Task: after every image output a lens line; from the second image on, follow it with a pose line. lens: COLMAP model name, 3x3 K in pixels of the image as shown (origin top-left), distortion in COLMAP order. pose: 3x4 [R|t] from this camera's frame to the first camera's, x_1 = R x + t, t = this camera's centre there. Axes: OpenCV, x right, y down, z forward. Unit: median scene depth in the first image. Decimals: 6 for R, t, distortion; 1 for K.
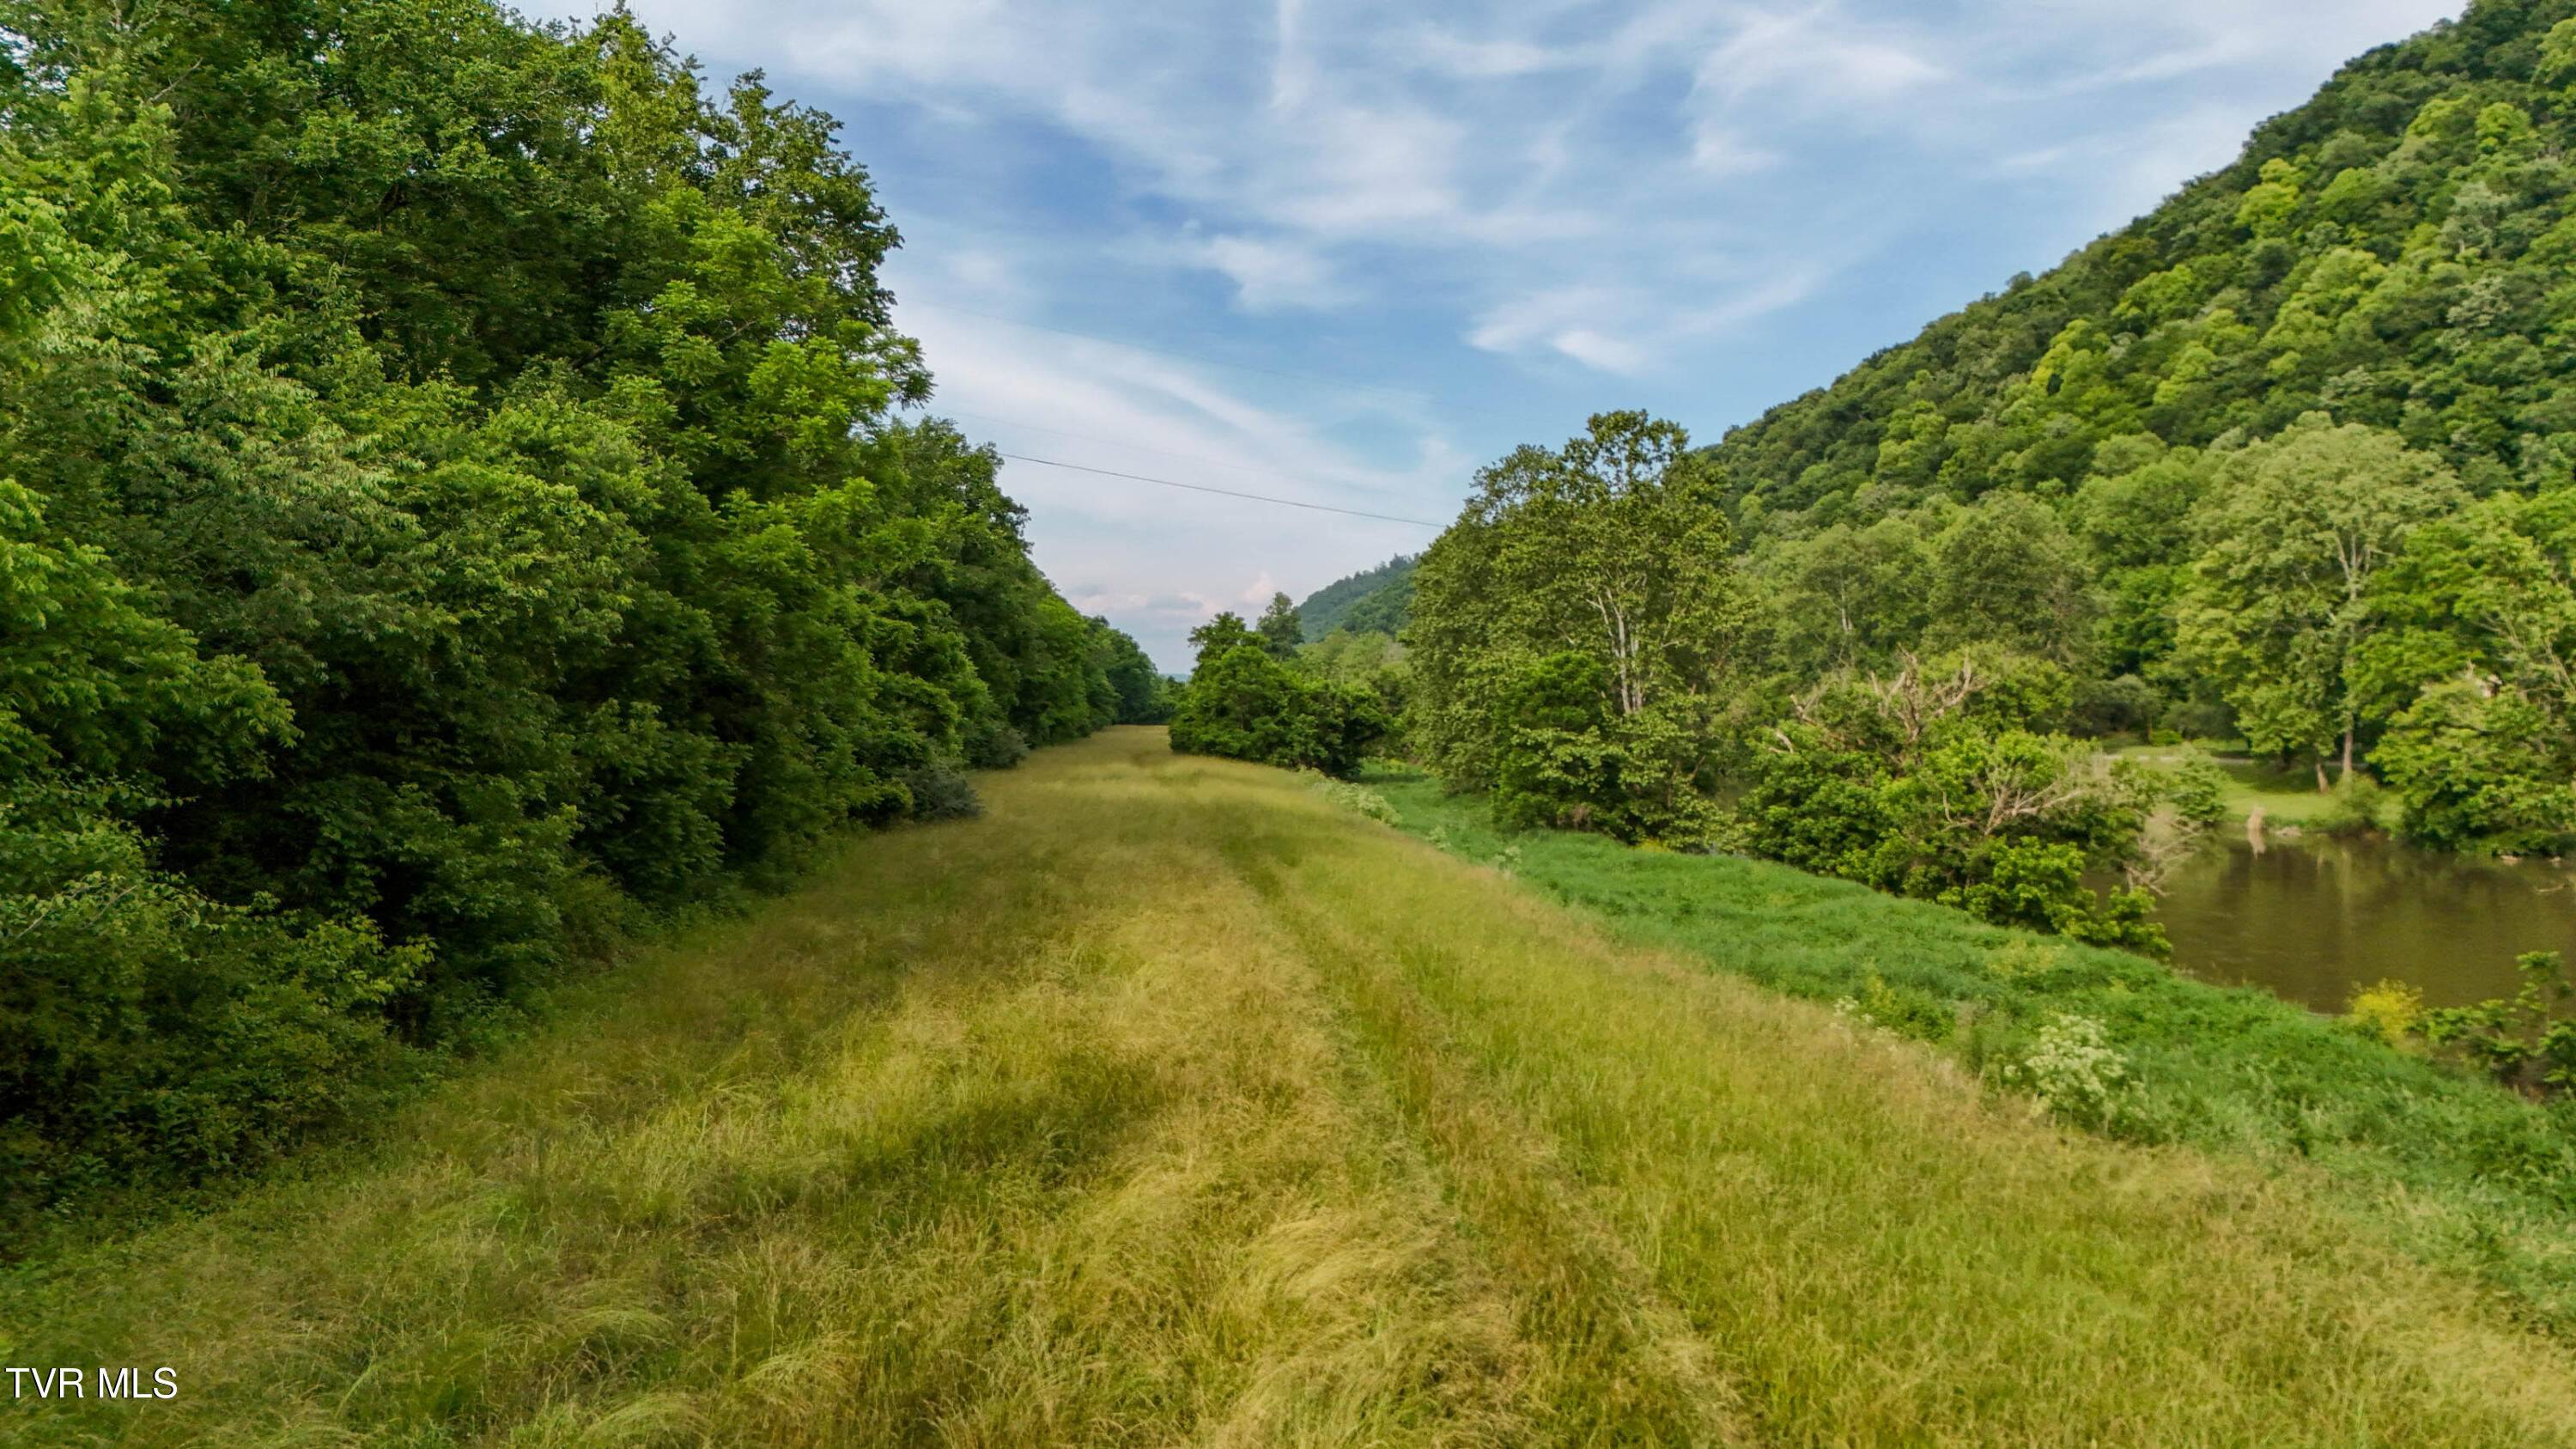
lens RADIAL K [[1891.1, 0, 1293.5], [0, 1891.1, 722.3], [0, 0, 1]] dist [0.070049, -0.057278]
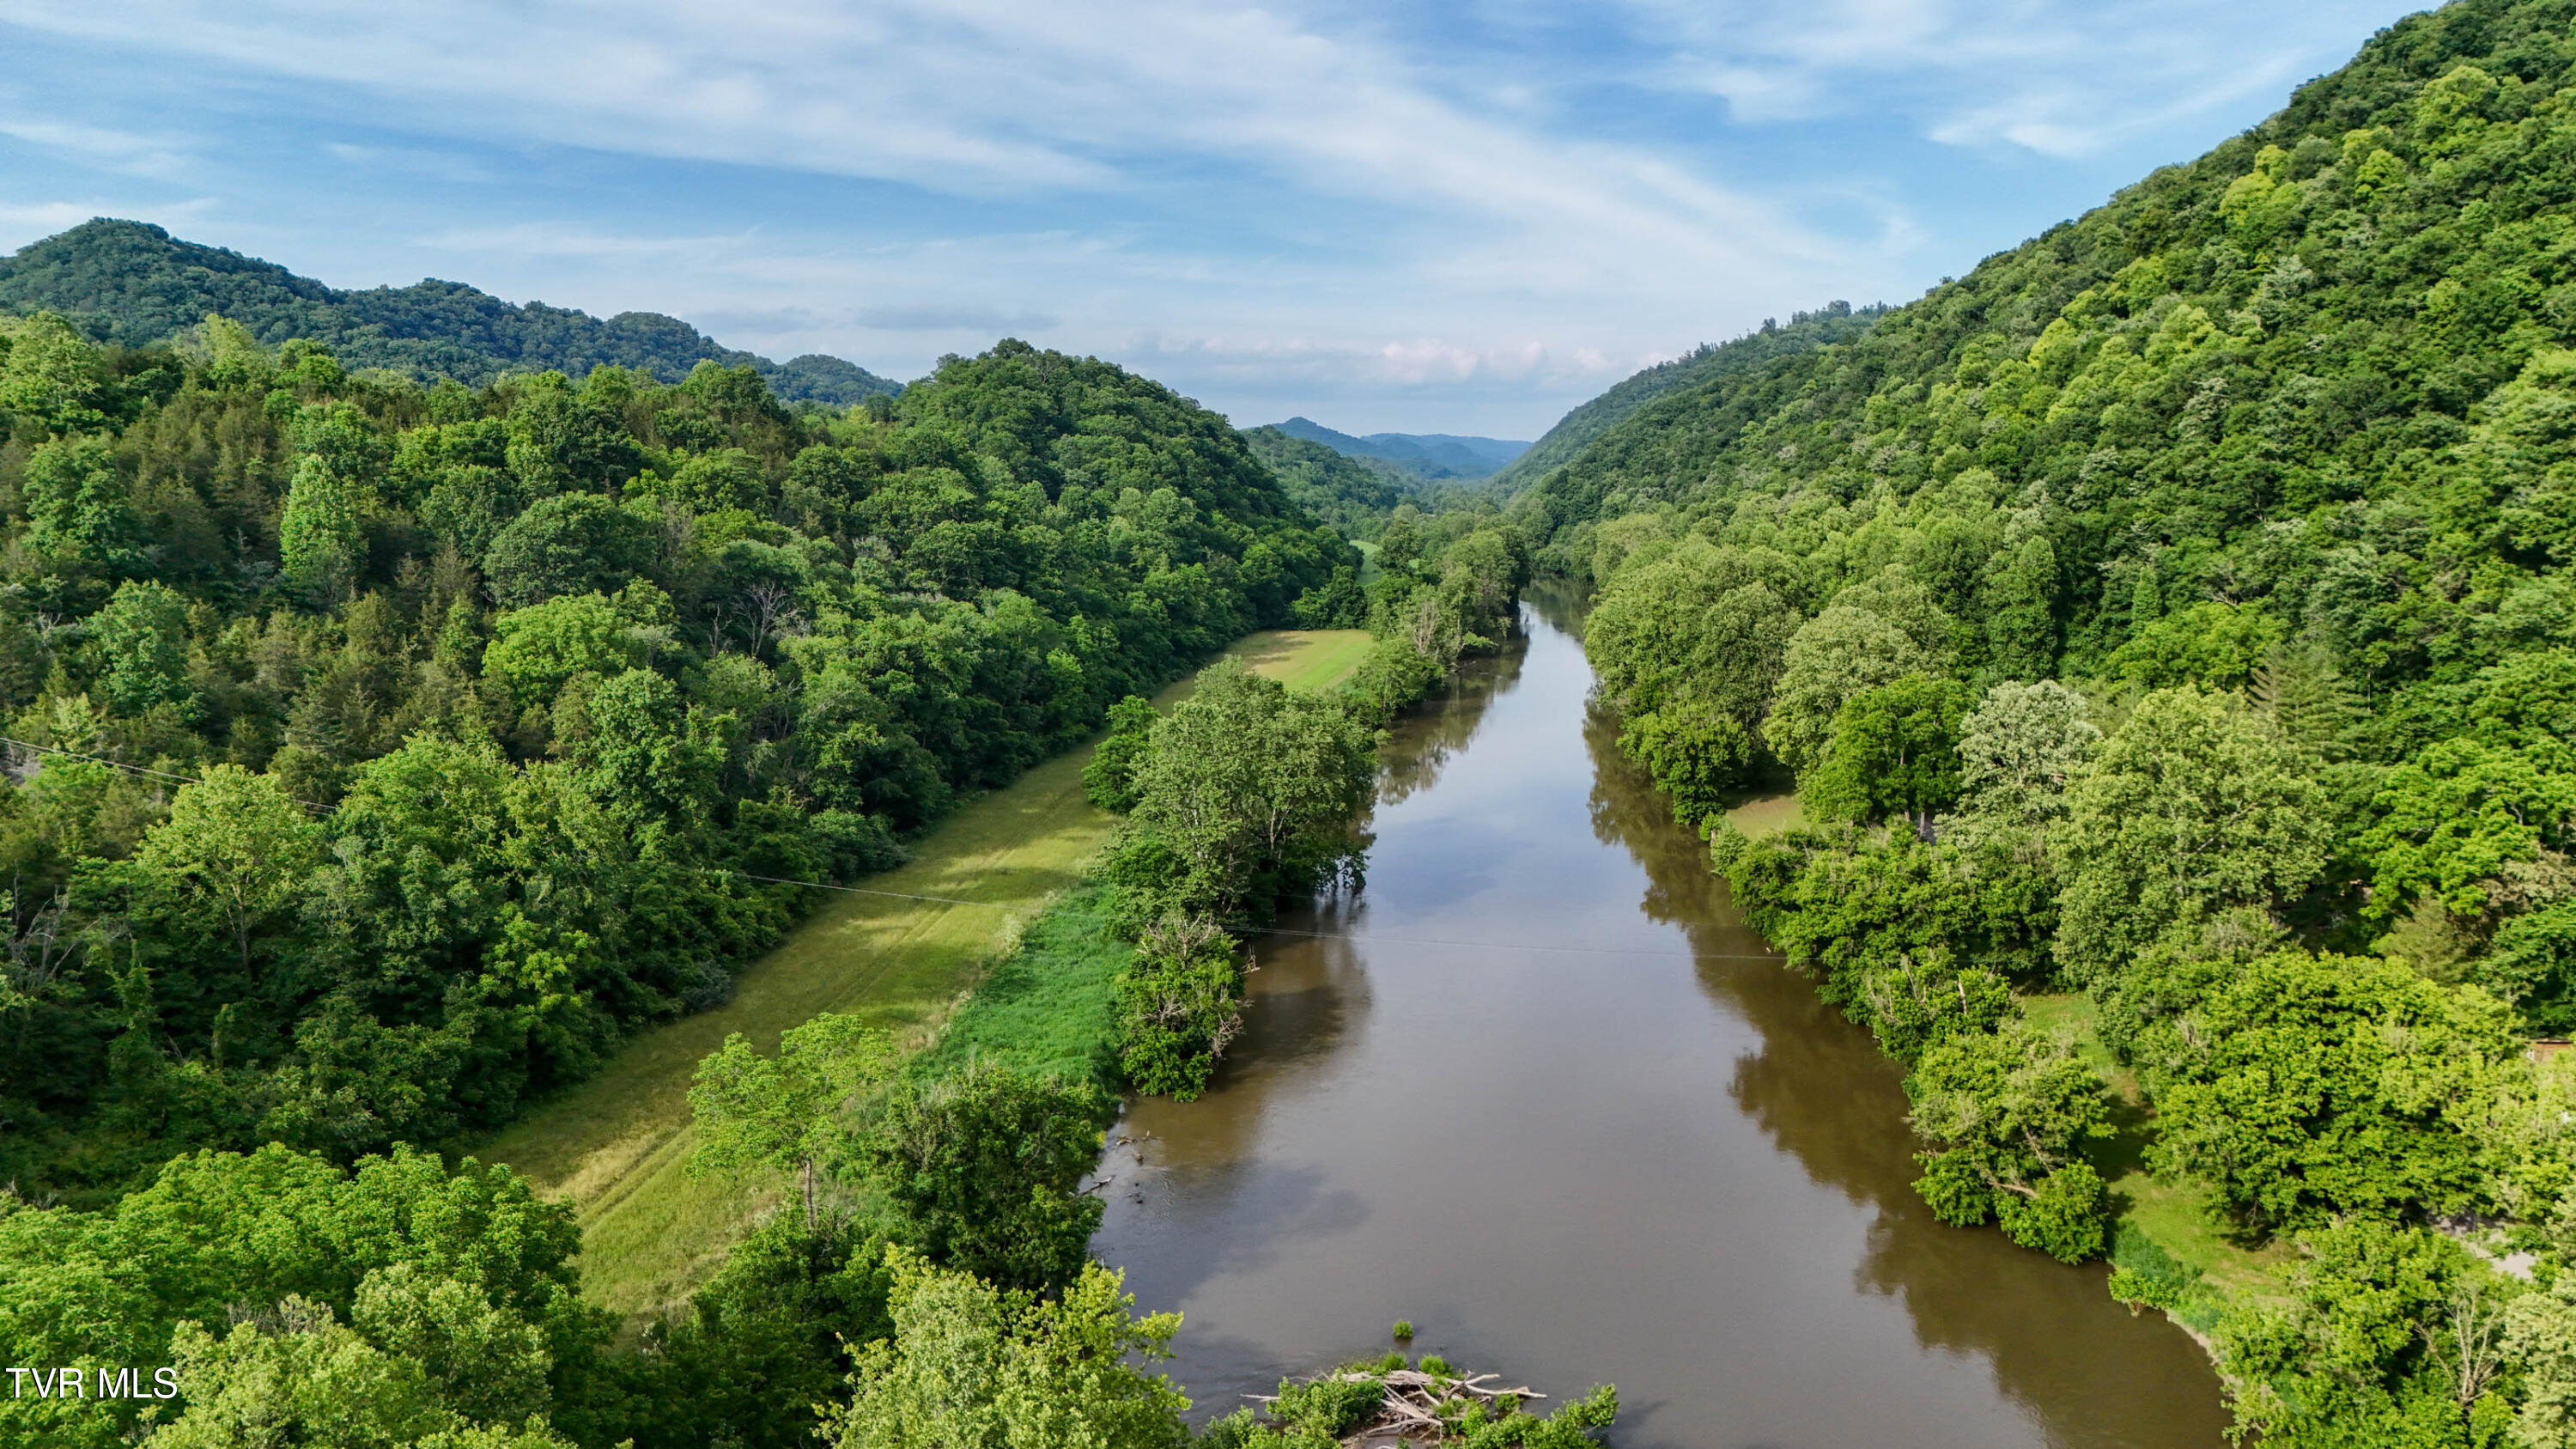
lens RADIAL K [[1891.1, 0, 1293.5], [0, 1891.1, 722.3], [0, 0, 1]] dist [0.070049, -0.057278]
pose [[0.983365, 0.021224, -0.180398, 0.581907], [0.001556, 0.992129, 0.125206, -0.363209], [0.181636, -0.123404, 0.975592, -0.704965]]
